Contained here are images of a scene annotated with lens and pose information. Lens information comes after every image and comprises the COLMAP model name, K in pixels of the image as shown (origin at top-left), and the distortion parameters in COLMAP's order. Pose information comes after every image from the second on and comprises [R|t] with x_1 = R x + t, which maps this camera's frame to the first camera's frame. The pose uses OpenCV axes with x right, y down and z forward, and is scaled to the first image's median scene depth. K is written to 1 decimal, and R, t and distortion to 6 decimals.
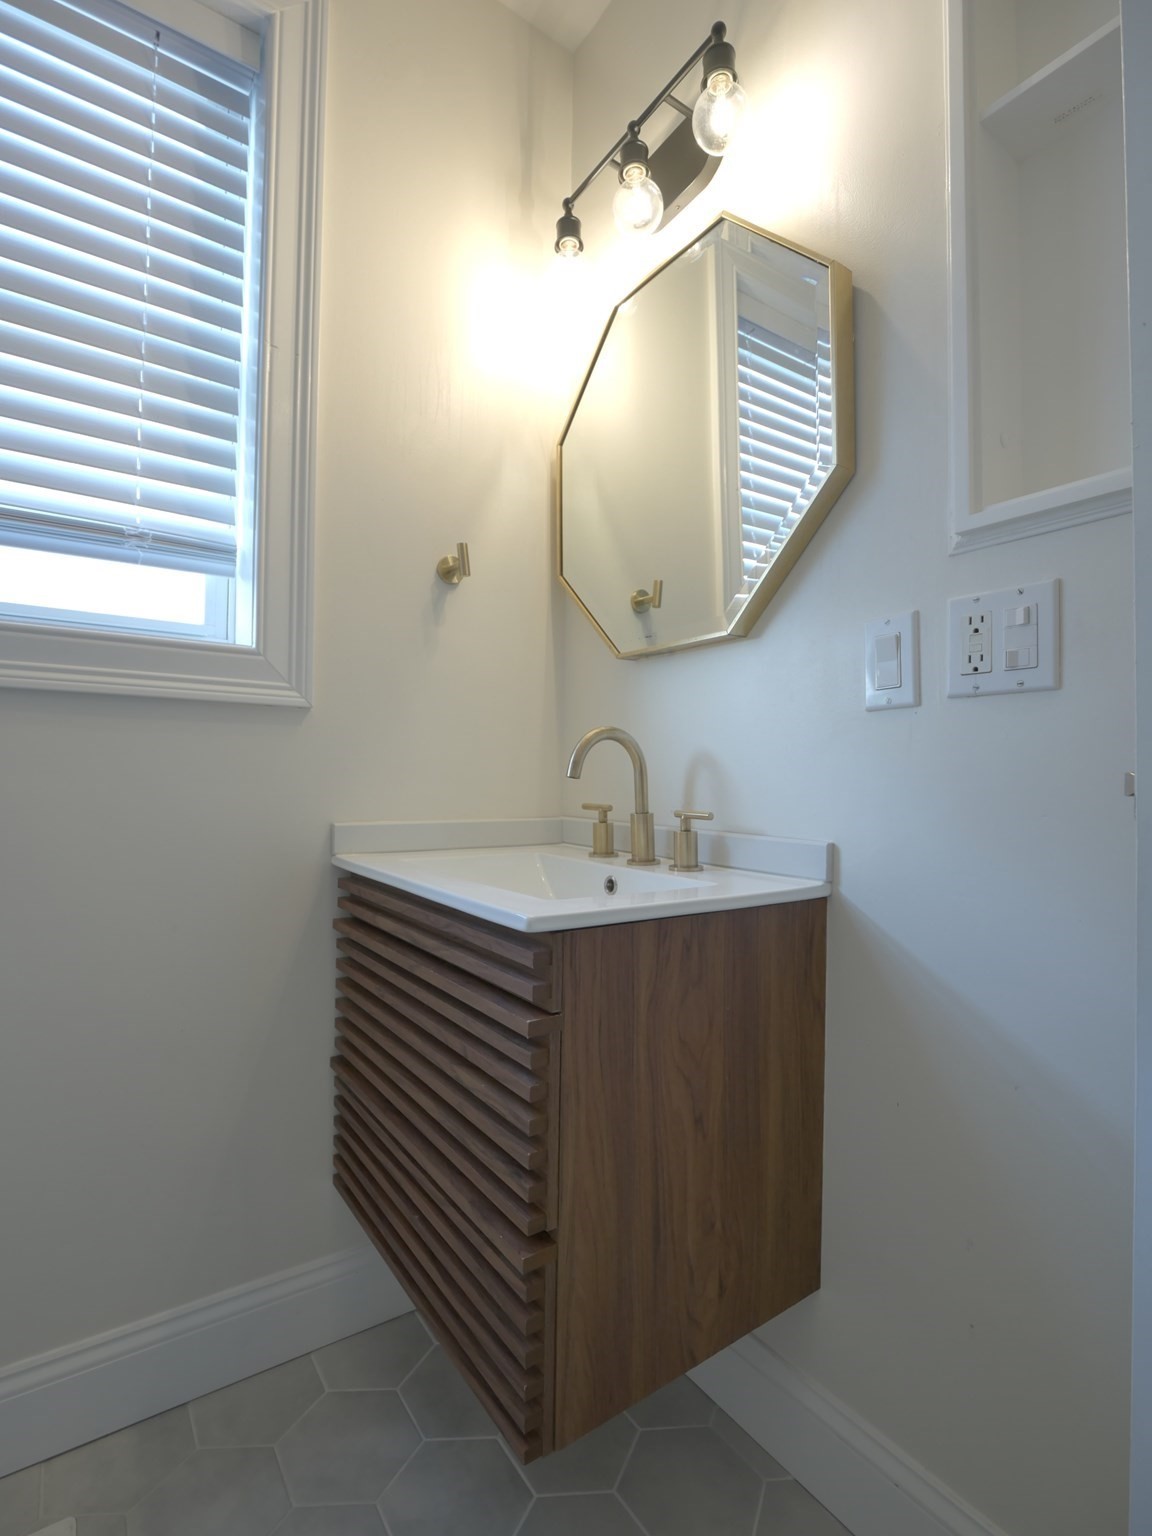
lens RADIAL K [[734.1, 0, 574.5], [0, 734.1, 765.5], [0, 0, 1]] dist [-0.013830, -0.000551]
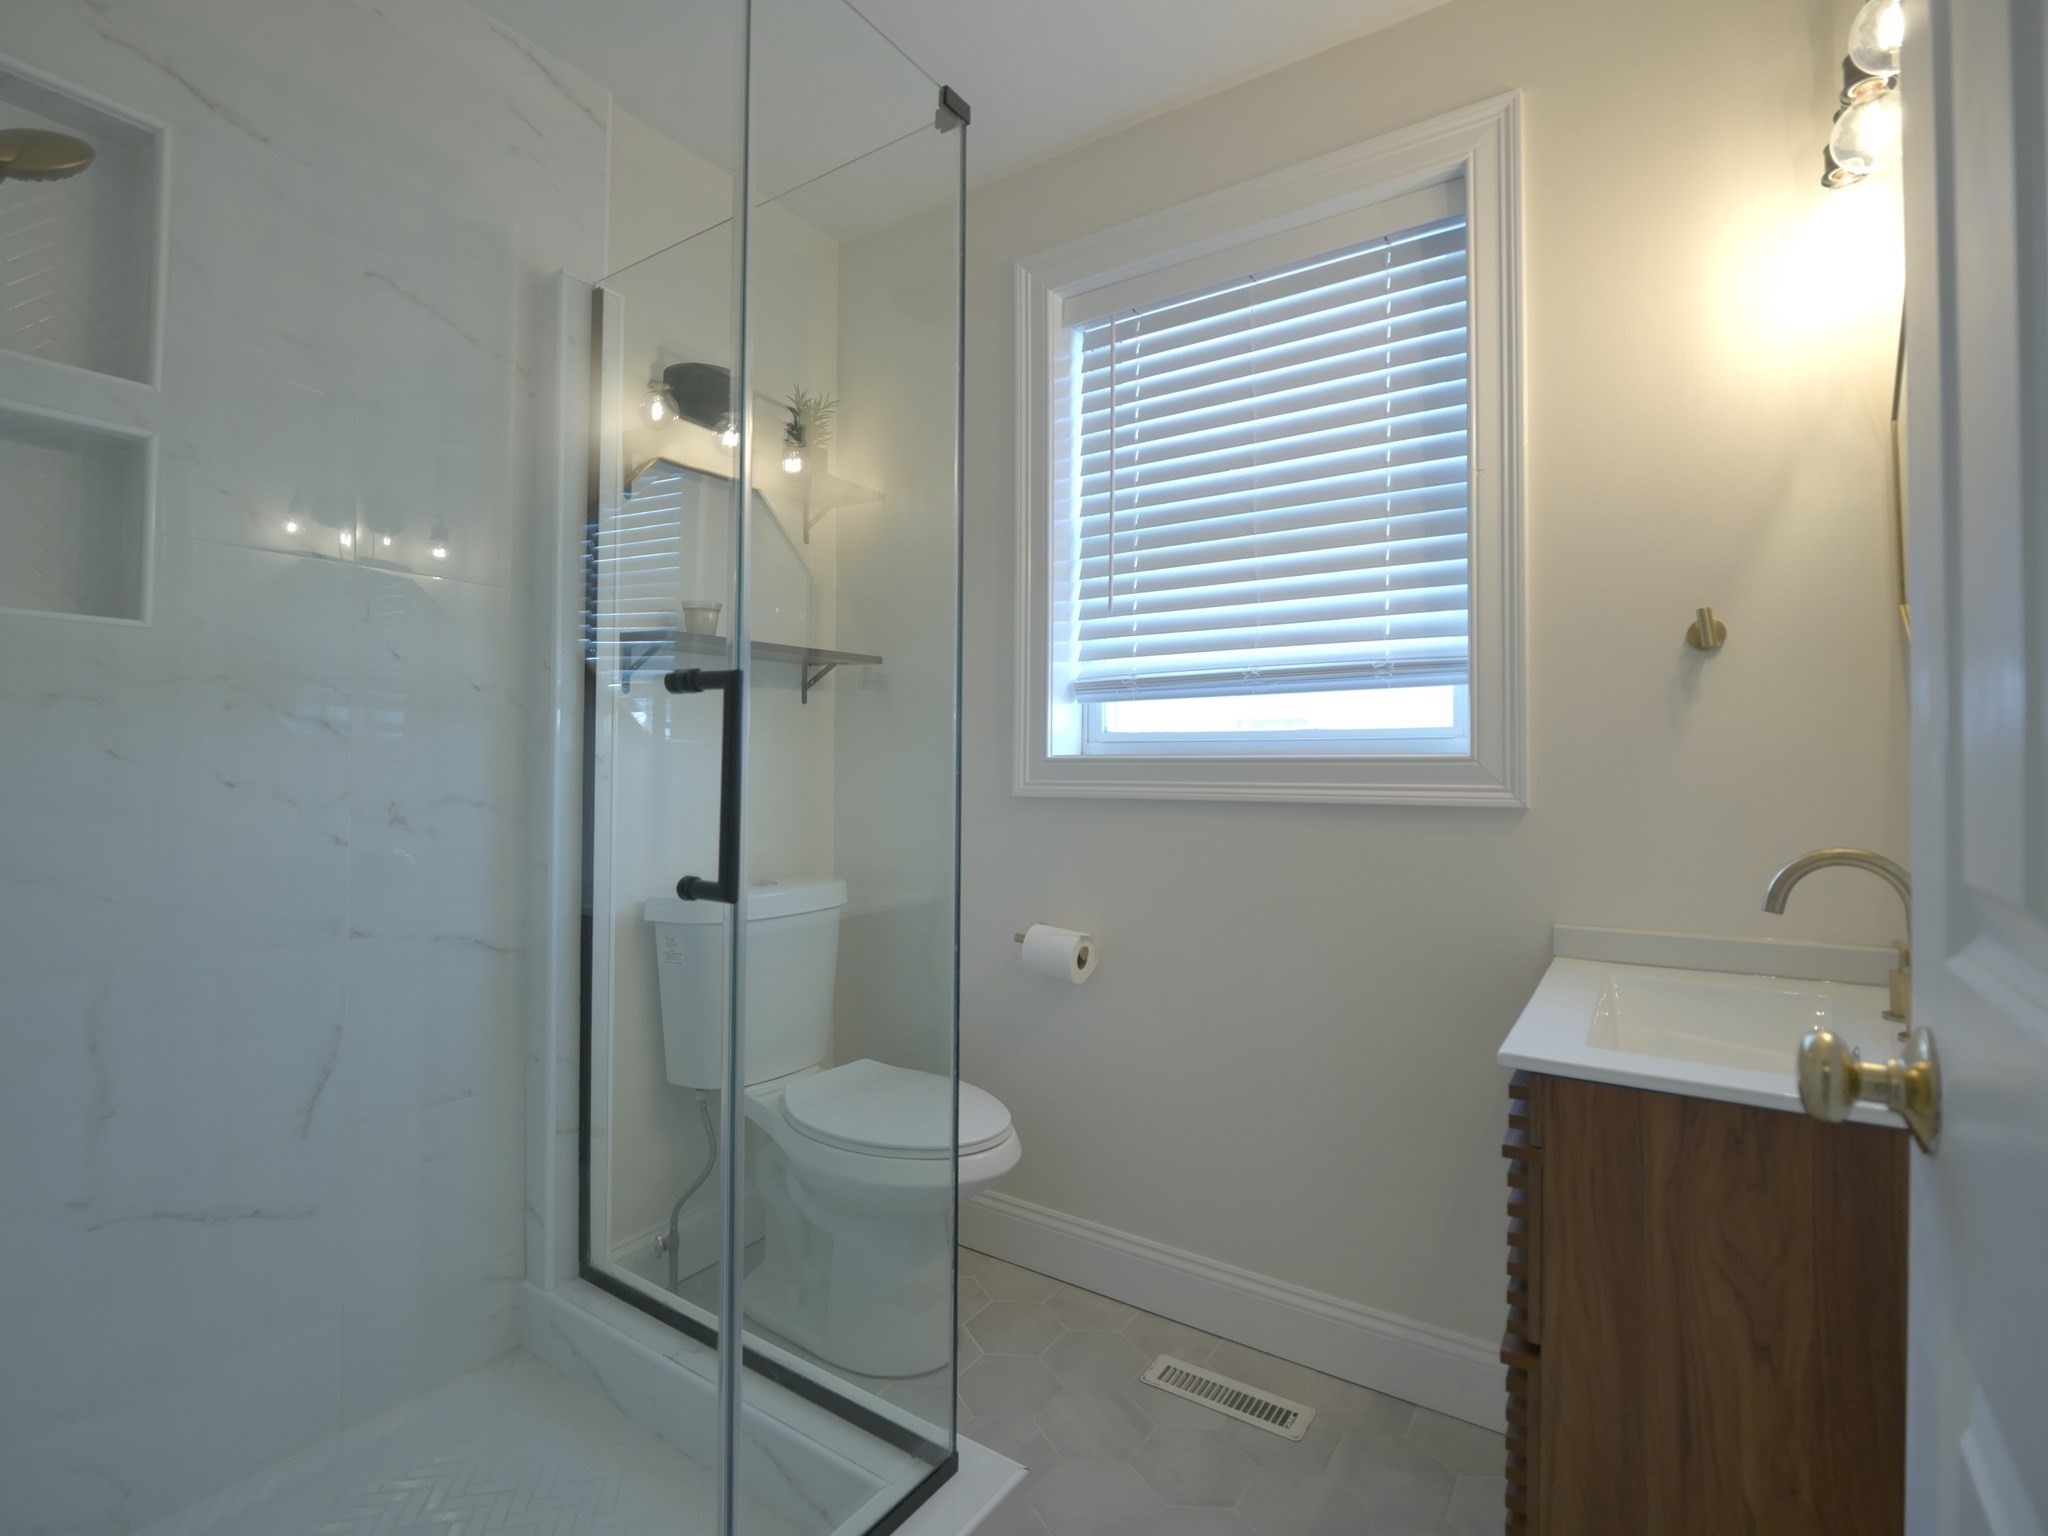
lens RADIAL K [[978.8, 0, 1021.5], [0, 978.8, 753.9], [0, 0, 1]] dist [-0.013830, -0.000551]
pose [[0.359462, -0.021203, -0.932919, 0.691515], [0.019067, 0.999700, -0.015374, -0.154826], [0.932965, -0.012262, 0.359758, -0.149251]]
